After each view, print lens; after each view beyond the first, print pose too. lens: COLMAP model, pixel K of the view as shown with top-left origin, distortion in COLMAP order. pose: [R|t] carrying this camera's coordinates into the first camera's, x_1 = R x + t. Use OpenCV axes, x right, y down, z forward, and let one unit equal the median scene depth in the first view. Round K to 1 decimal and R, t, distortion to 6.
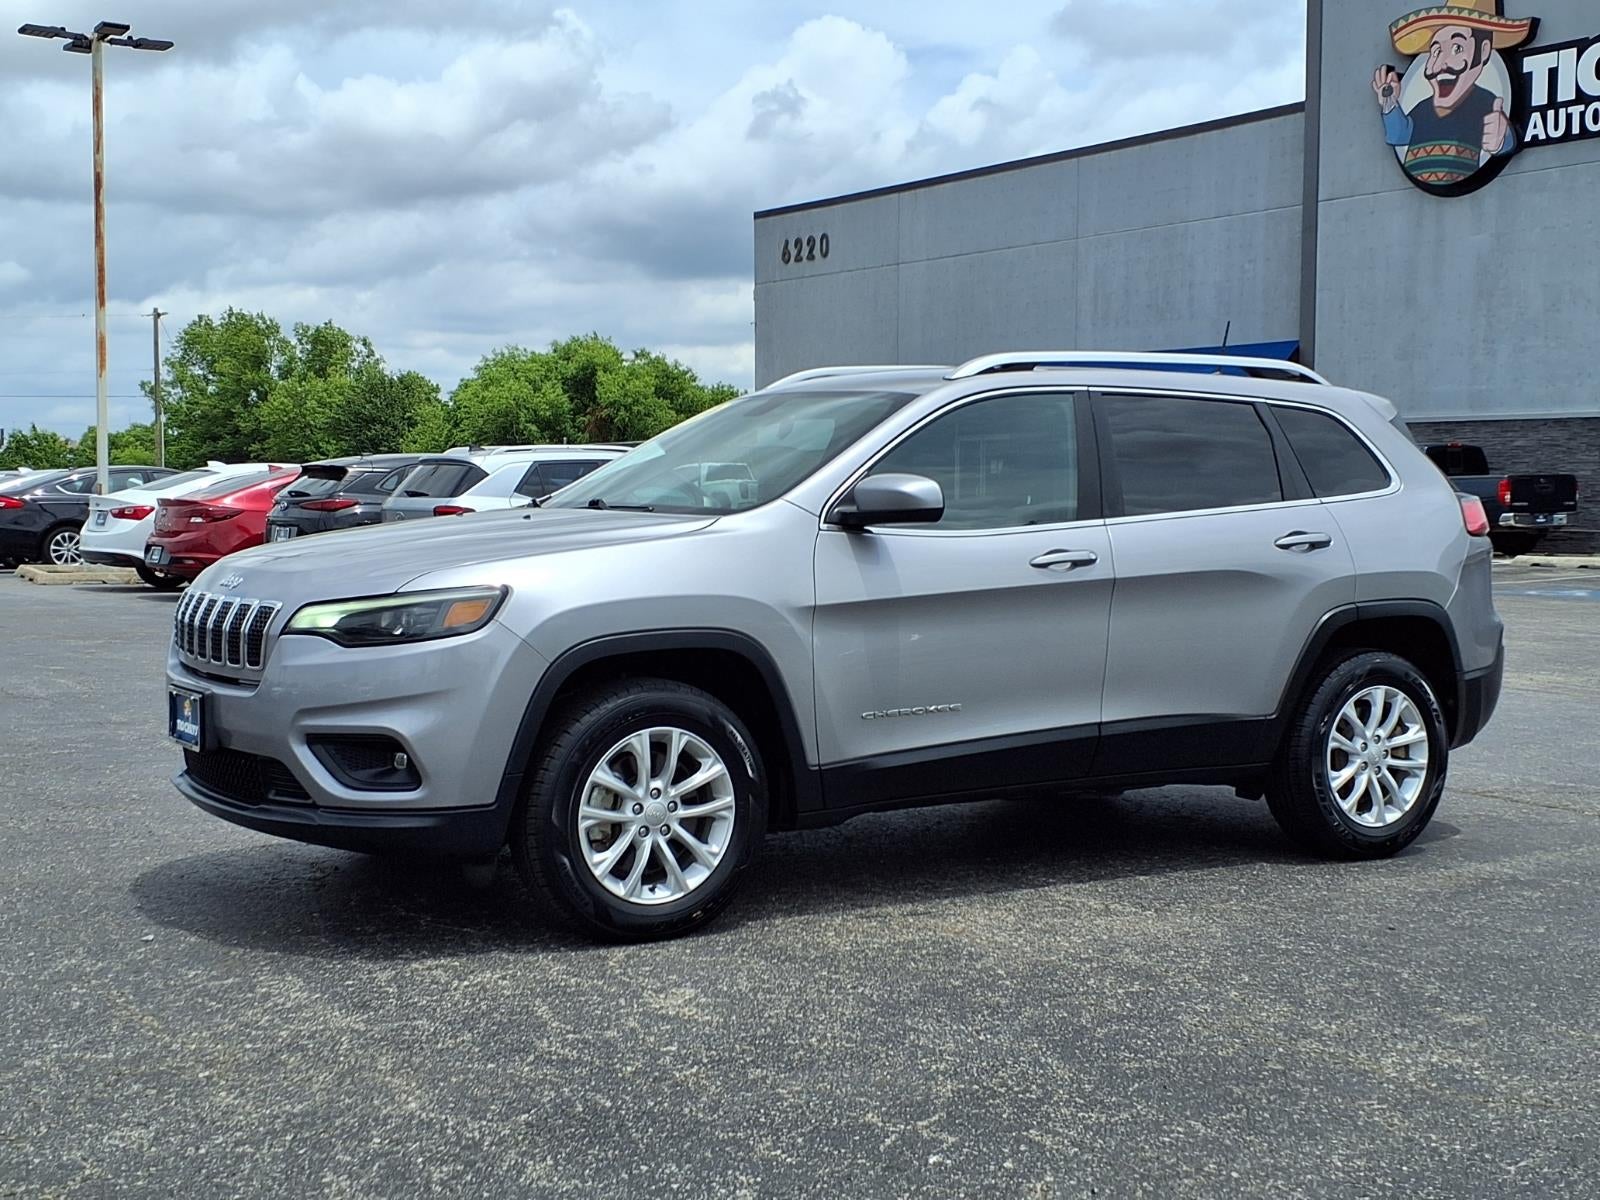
lens RADIAL K [[2047.0, 0, 806.5], [0, 2047.0, 593.2], [0, 0, 1]] dist [0.214186, -0.663217]
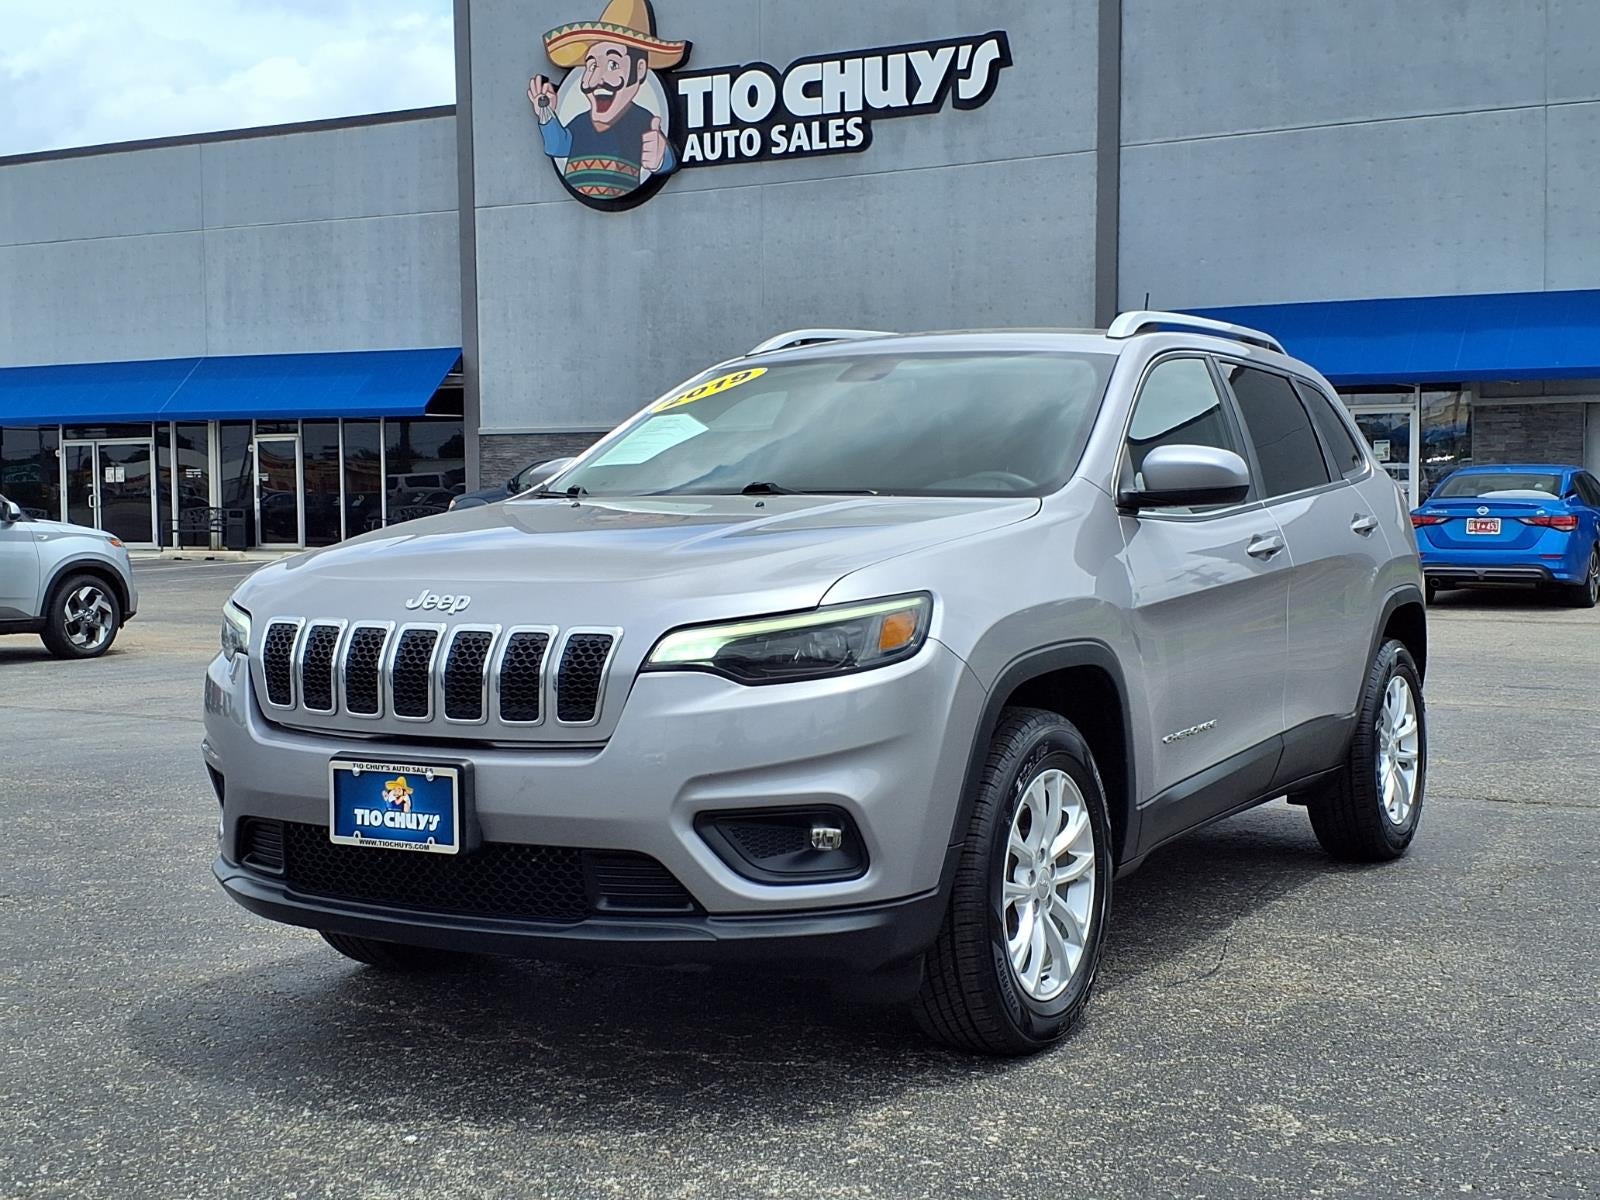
lens RADIAL K [[2047.0, 0, 806.5], [0, 2047.0, 593.2], [0, 0, 1]] dist [0.214186, -0.663217]
pose [[0.880573, -0.031290, 0.472876, -0.094035], [0.034727, 0.999396, 0.001461, -0.000988], [-0.472636, 0.015135, 0.881128, 0.065134]]
